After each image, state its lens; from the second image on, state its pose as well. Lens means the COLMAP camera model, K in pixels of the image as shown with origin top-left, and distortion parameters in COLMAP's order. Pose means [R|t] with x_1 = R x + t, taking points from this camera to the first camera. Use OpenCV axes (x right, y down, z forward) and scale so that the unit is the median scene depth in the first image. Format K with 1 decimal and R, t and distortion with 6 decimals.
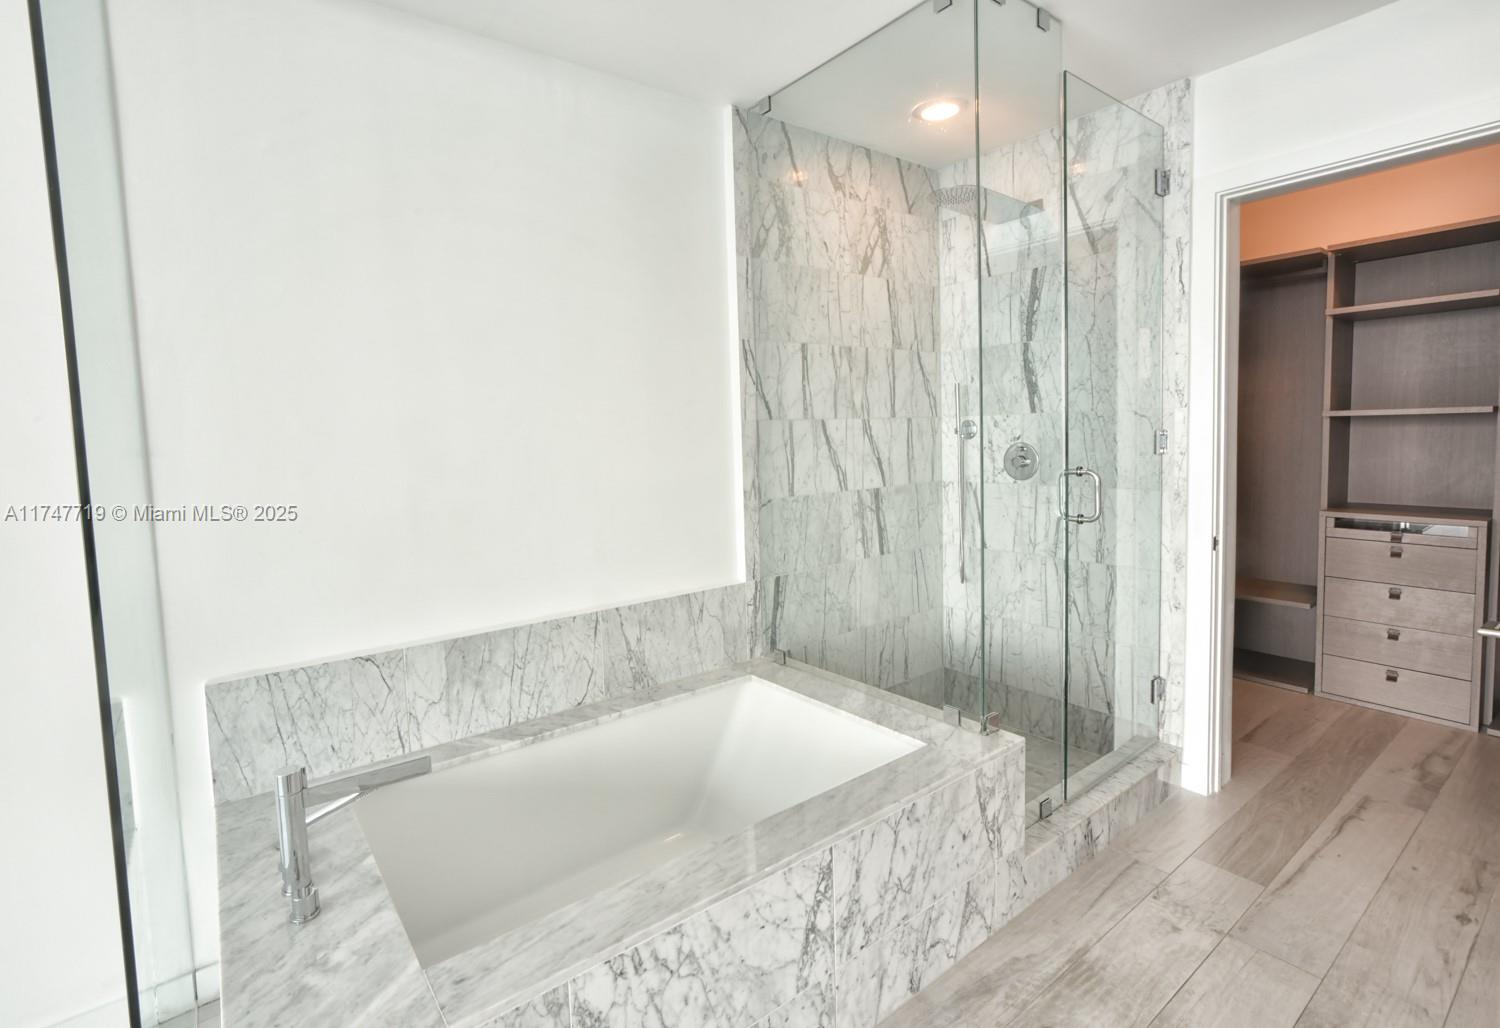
lens RADIAL K [[710.7, 0, 750.3], [0, 710.7, 478.6], [0, 0, 1]] dist [-0.008847, 0.004540]
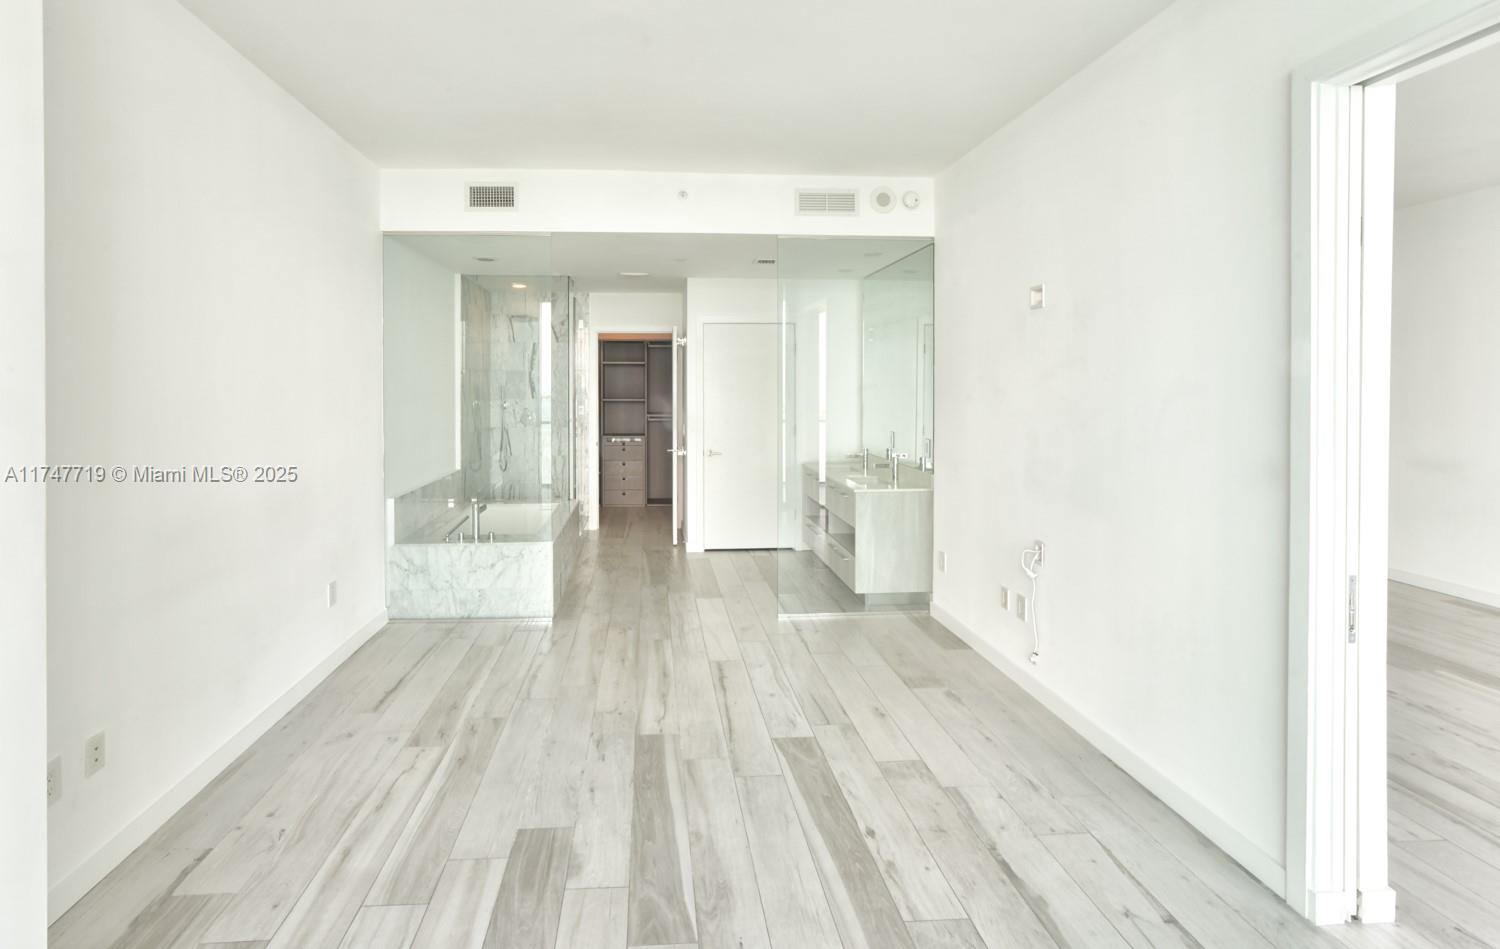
lens RADIAL K [[649.7, 0, 703.9], [0, 649.7, 395.8], [0, 0, 1]] dist [-0.000919, 0.001830]
pose [[0.545937, 0.021620, 0.837547, -1.472671], [0.039703, 0.997876, -0.051639, 0.047721], [-0.836885, 0.061445, 0.543919, -0.929435]]
